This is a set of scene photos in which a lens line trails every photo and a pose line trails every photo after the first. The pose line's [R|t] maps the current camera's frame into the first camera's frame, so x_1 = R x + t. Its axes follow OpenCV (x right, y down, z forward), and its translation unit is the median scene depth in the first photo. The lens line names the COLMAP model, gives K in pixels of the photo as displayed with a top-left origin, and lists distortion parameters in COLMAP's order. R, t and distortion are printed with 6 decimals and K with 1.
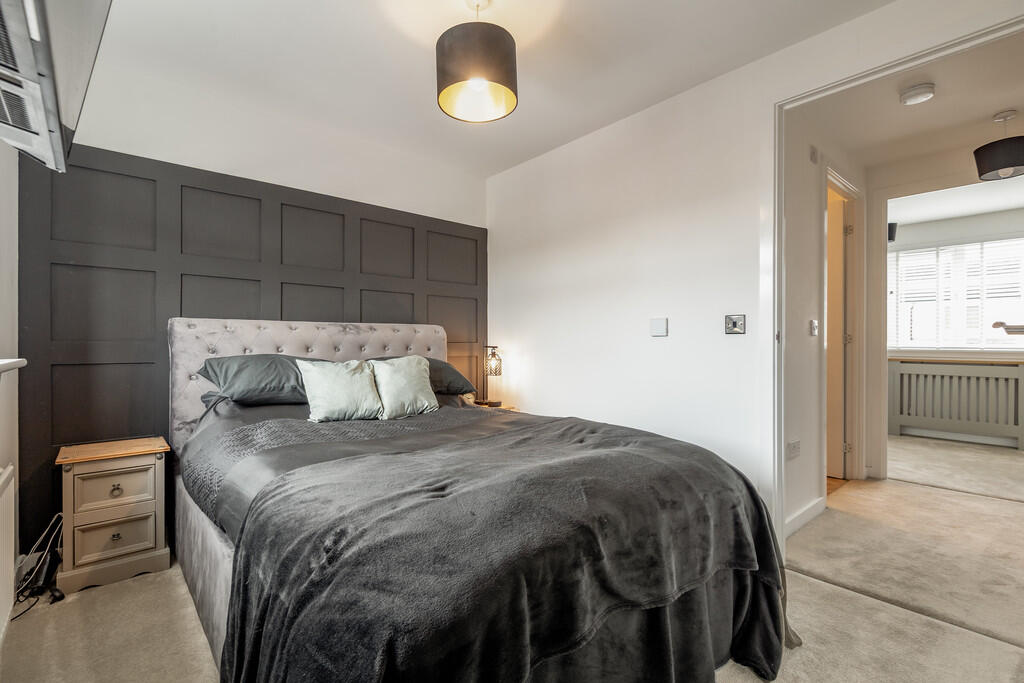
lens RADIAL K [[450.8, 0, 512.0], [0, 450.8, 341.5], [0, 0, 1]] dist [0.038374, -0.031063]
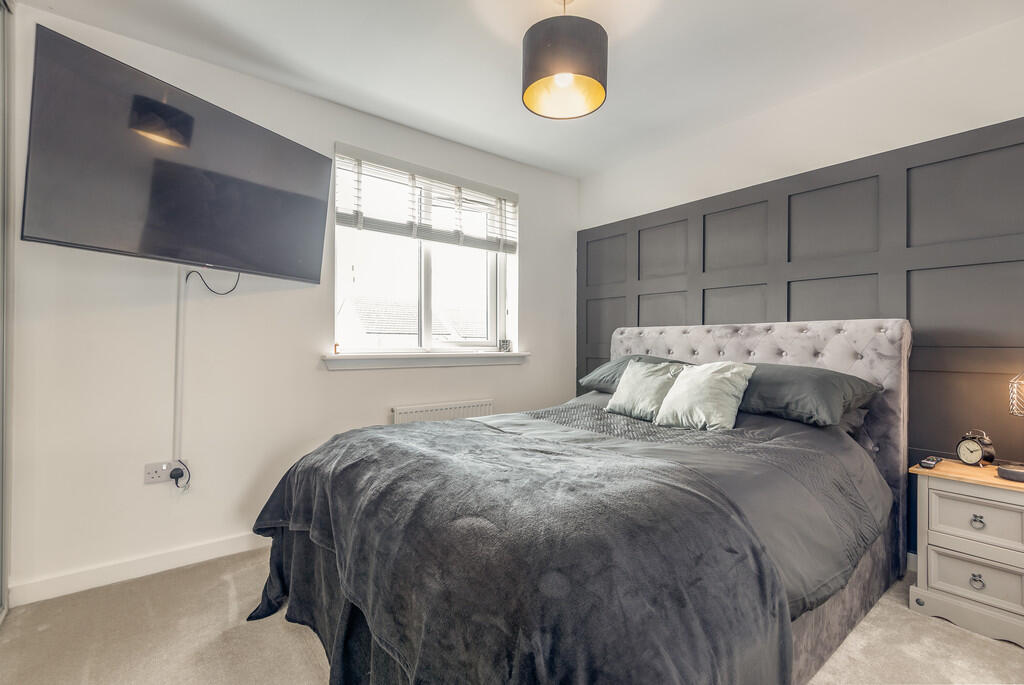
lens RADIAL K [[450.8, 0, 512.0], [0, 450.8, 342.5], [0, 0, 1]] dist [0.038374, -0.031063]
pose [[-0.021800, -0.004909, -0.999750, 0.675141], [-0.003969, 0.999980, -0.004824, 0.002042], [0.999754, 0.003863, -0.021819, 0.686152]]
